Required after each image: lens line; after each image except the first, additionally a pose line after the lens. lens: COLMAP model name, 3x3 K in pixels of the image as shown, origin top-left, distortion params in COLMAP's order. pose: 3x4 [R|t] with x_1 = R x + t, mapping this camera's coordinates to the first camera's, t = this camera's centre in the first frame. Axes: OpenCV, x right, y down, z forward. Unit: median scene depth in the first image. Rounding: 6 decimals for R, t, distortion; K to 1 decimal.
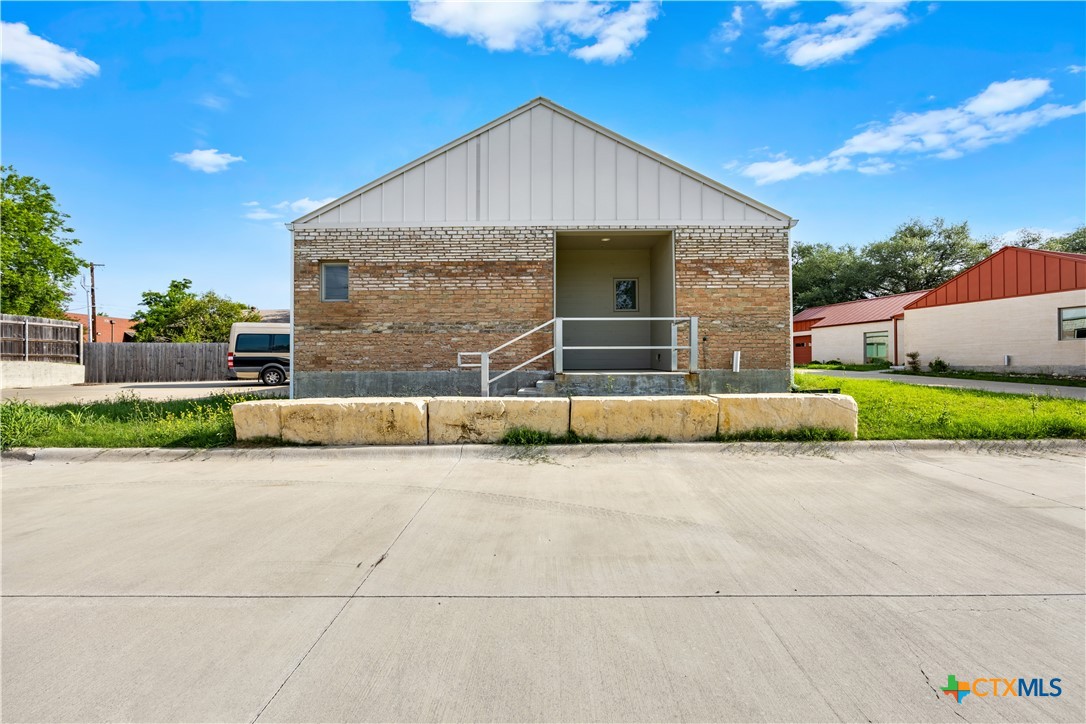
lens RADIAL K [[436.0, 0, 543.7], [0, 436.0, 362.5], [0, 0, 1]] dist [-0.002324, 0.000930]
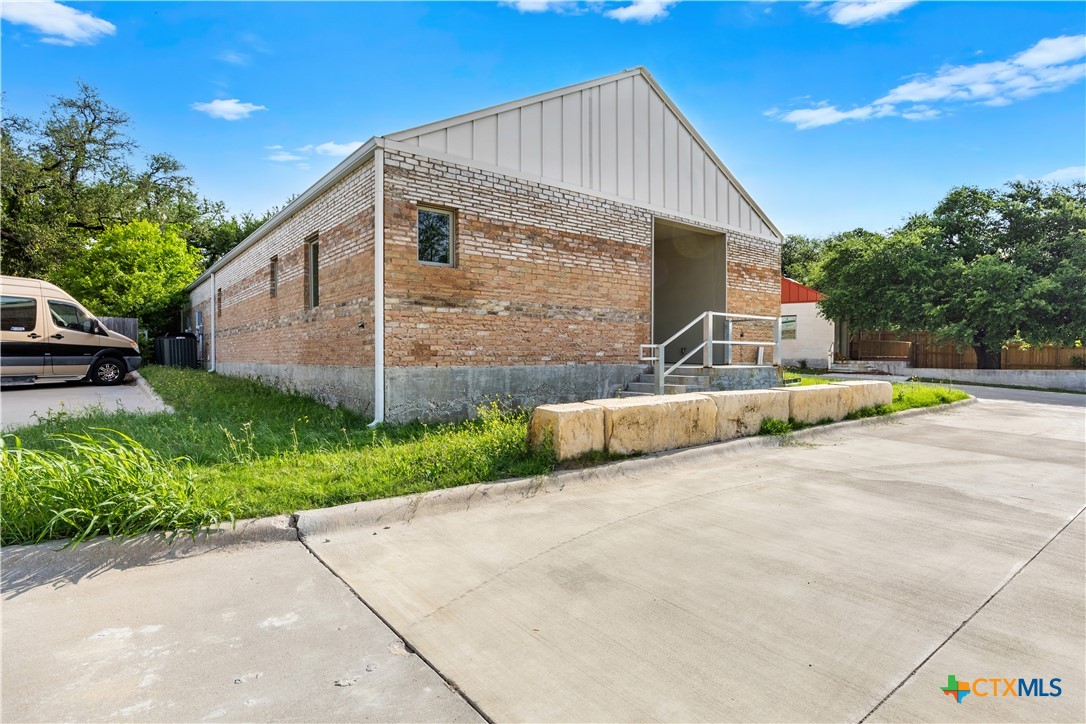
lens RADIAL K [[564.0, 0, 544.4], [0, 564.0, 363.0], [0, 0, 1]] dist [-0.002709, -0.000206]
pose [[0.778467, -0.001355, 0.627685, -0.918963], [-0.008920, 0.999873, 0.013221, 0.001537], [-0.627623, -0.015891, 0.778355, 0.194209]]
